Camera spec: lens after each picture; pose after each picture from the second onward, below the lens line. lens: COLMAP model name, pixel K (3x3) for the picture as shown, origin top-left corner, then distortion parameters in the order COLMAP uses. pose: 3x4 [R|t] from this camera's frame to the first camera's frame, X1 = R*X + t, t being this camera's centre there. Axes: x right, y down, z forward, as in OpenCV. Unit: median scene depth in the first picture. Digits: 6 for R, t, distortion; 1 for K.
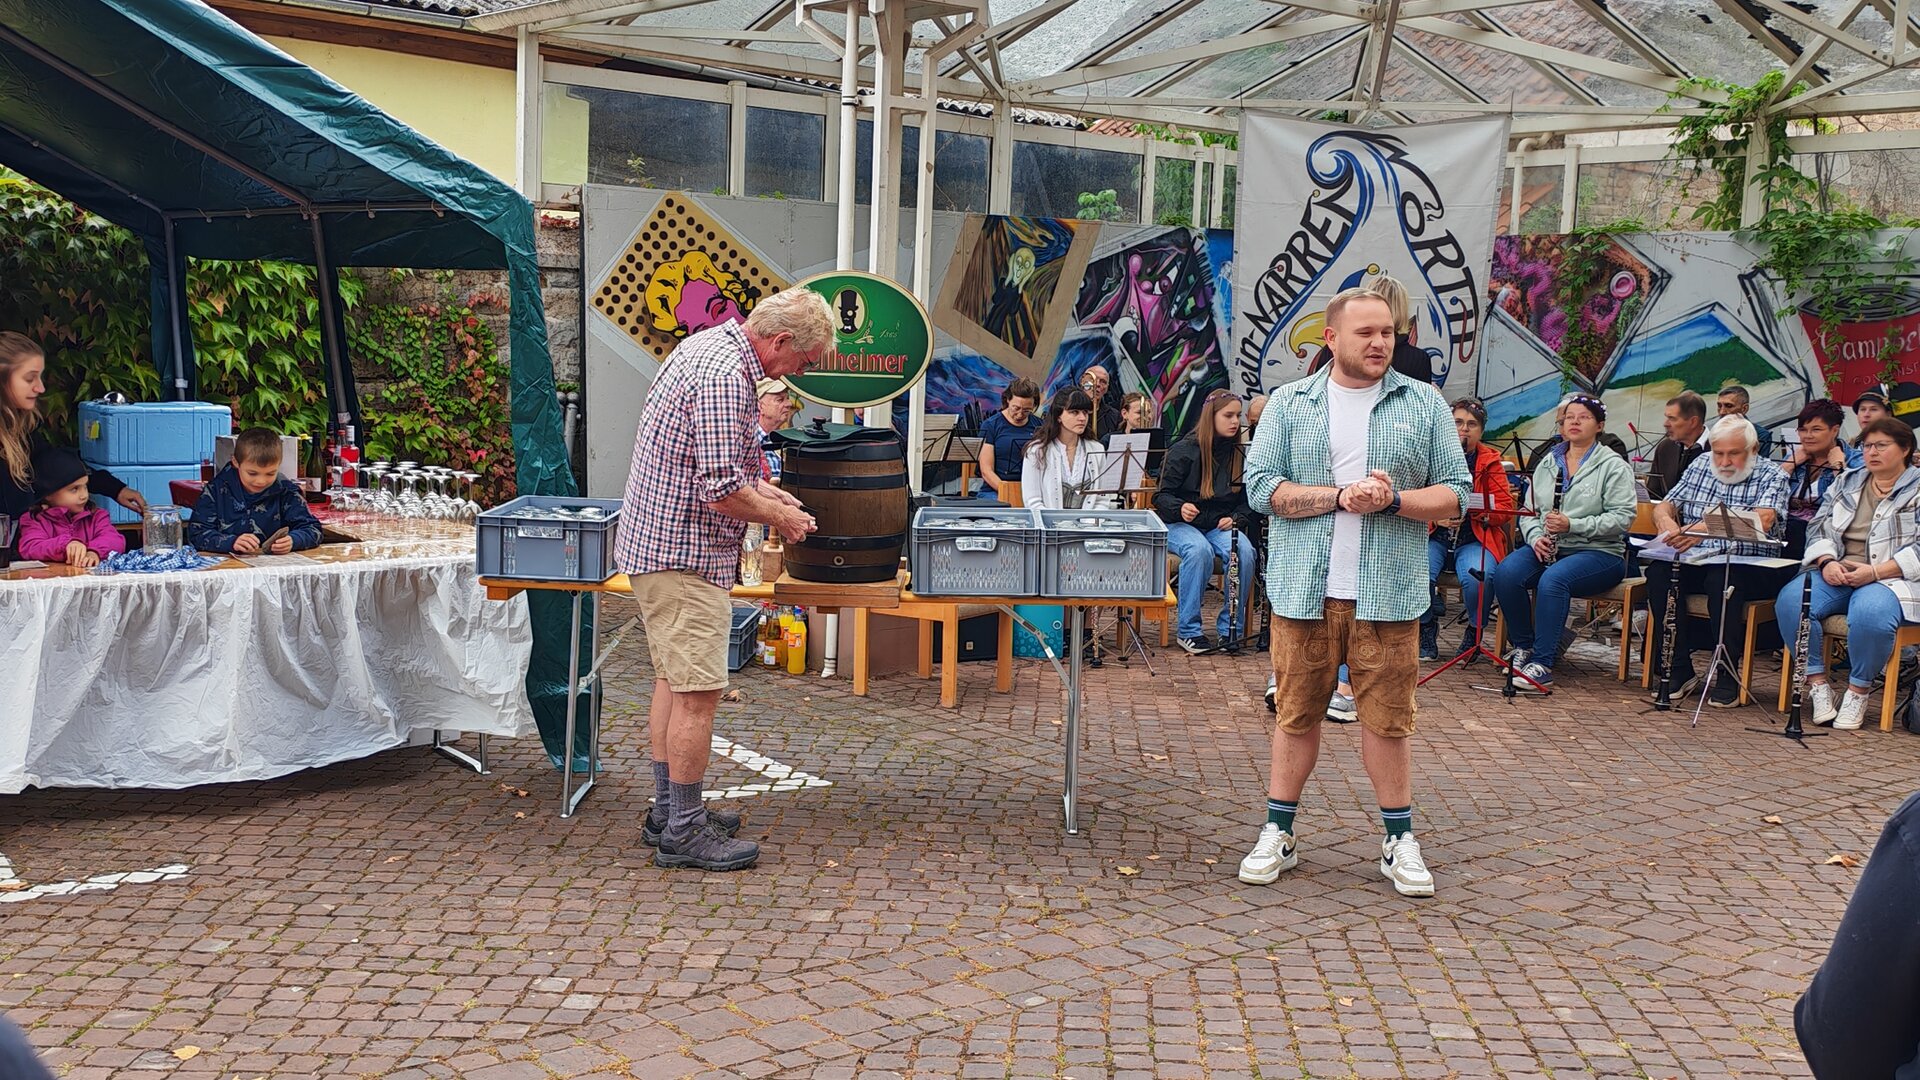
lens RADIAL K [[2013.9, 0, 960.3], [0, 2013.9, 539.7], [0, 0, 1]] dist [0.073240, 0.000000]
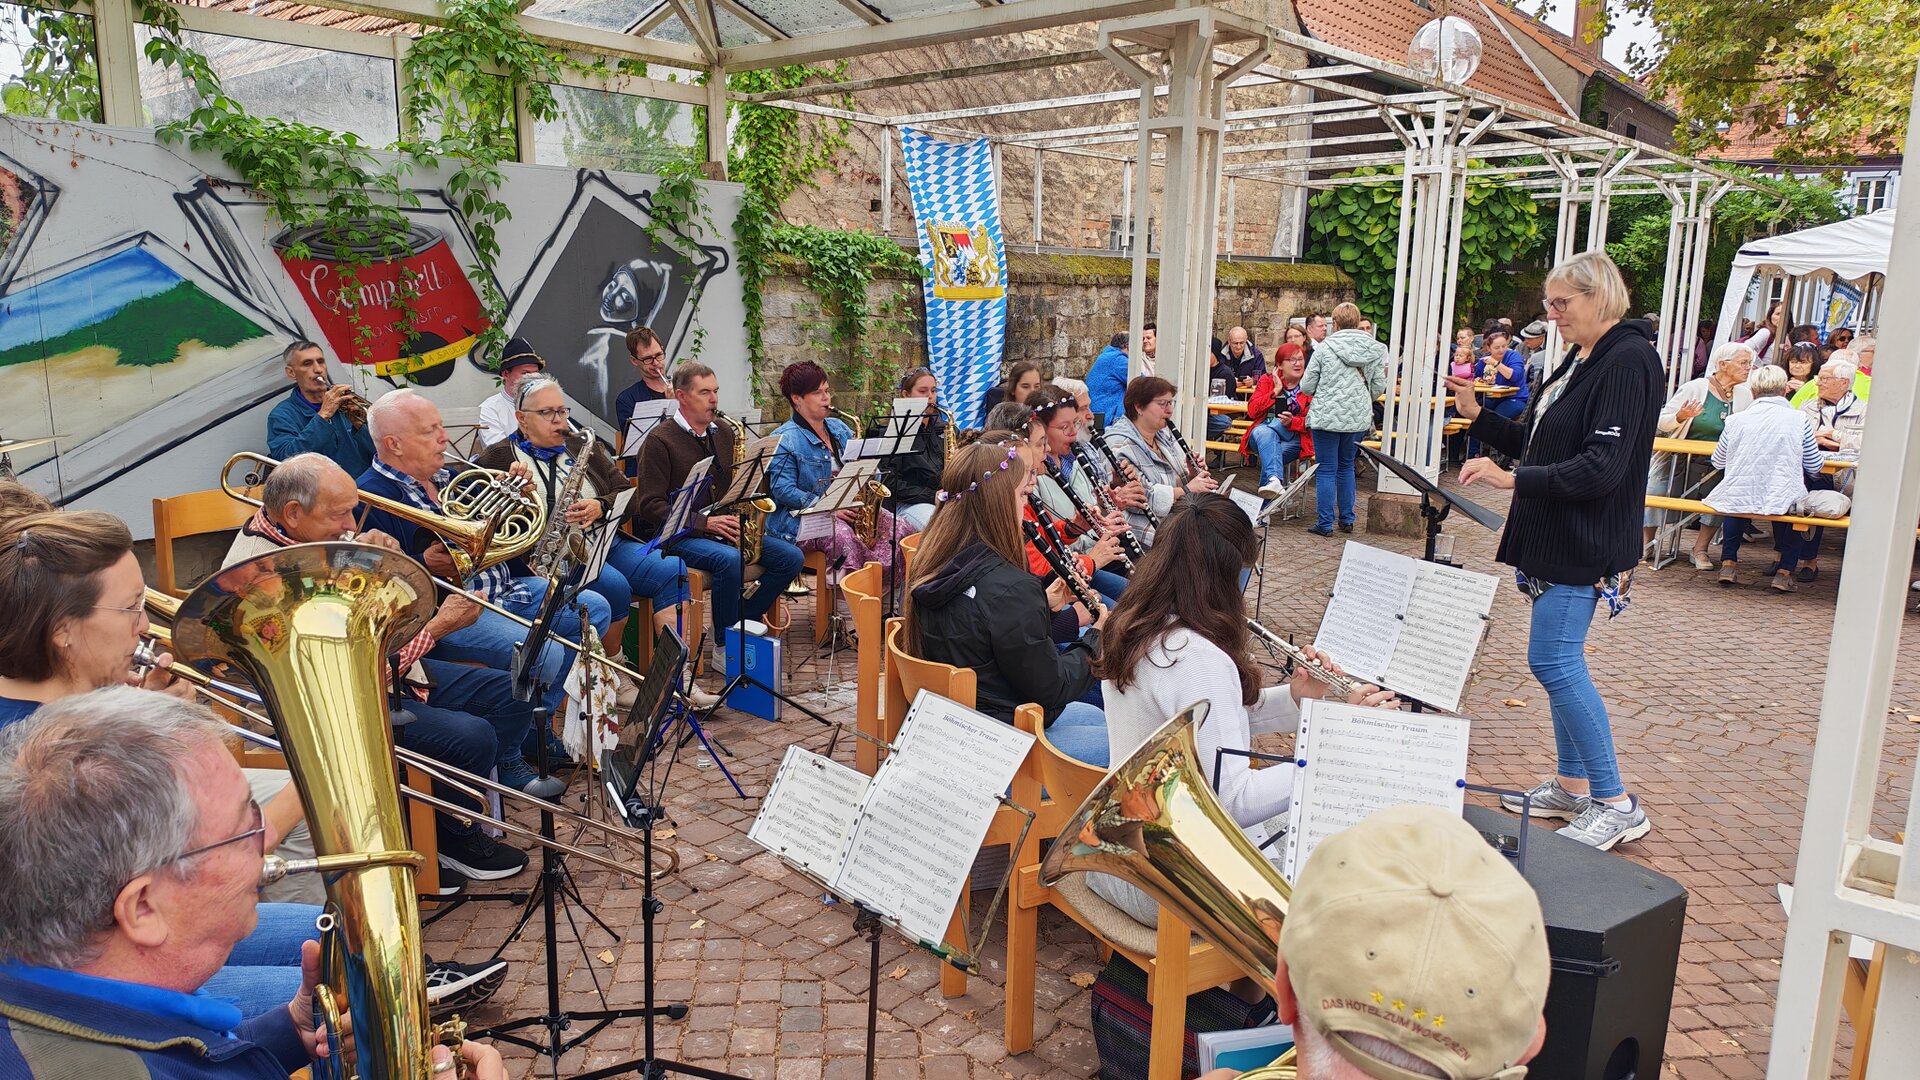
lens RADIAL K [[1318.6, 0, 949.4], [0, 1318.6, 537.6], [0, 0, 1]] dist [0.085261, -0.105221]
pose [[-0.176309, -0.211410, 0.961364, -0.144597], [0.086879, 0.969510, 0.229134, -0.099259], [-0.980493, 0.123920, -0.152566, 0.838585]]
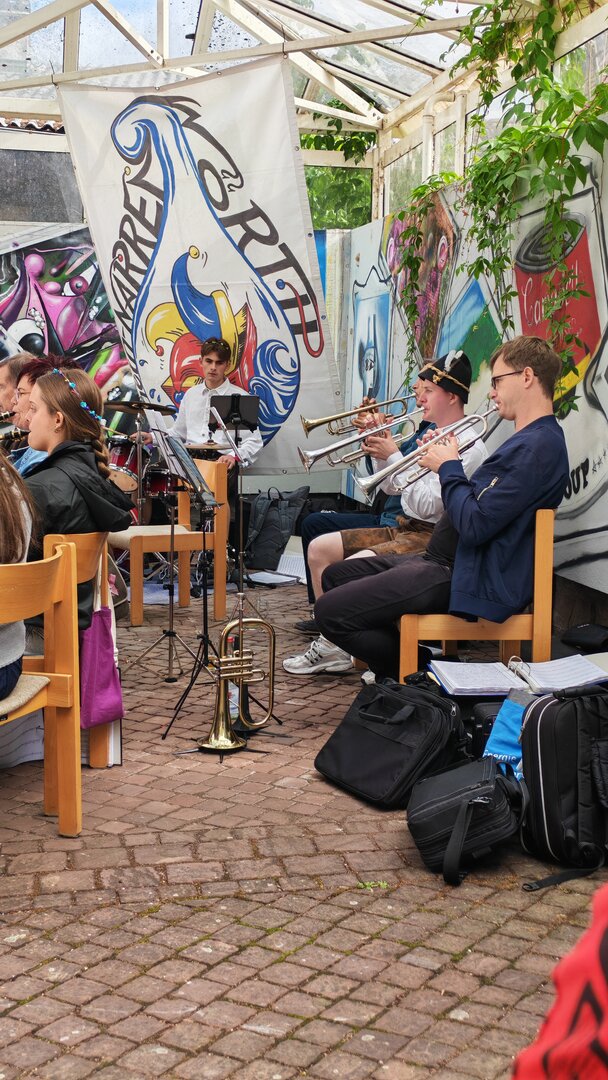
lens RADIAL K [[1491.9, 0, 304.8], [0, 1491.9, 538.6], [0, 0, 1]] dist [0.040858, 0.000000]
pose [[0.886236, 0.027142, -0.462439, 0.600401], [-0.033814, 0.999409, -0.006145, -0.006928], [0.461999, 0.021083, 0.886630, 0.485295]]
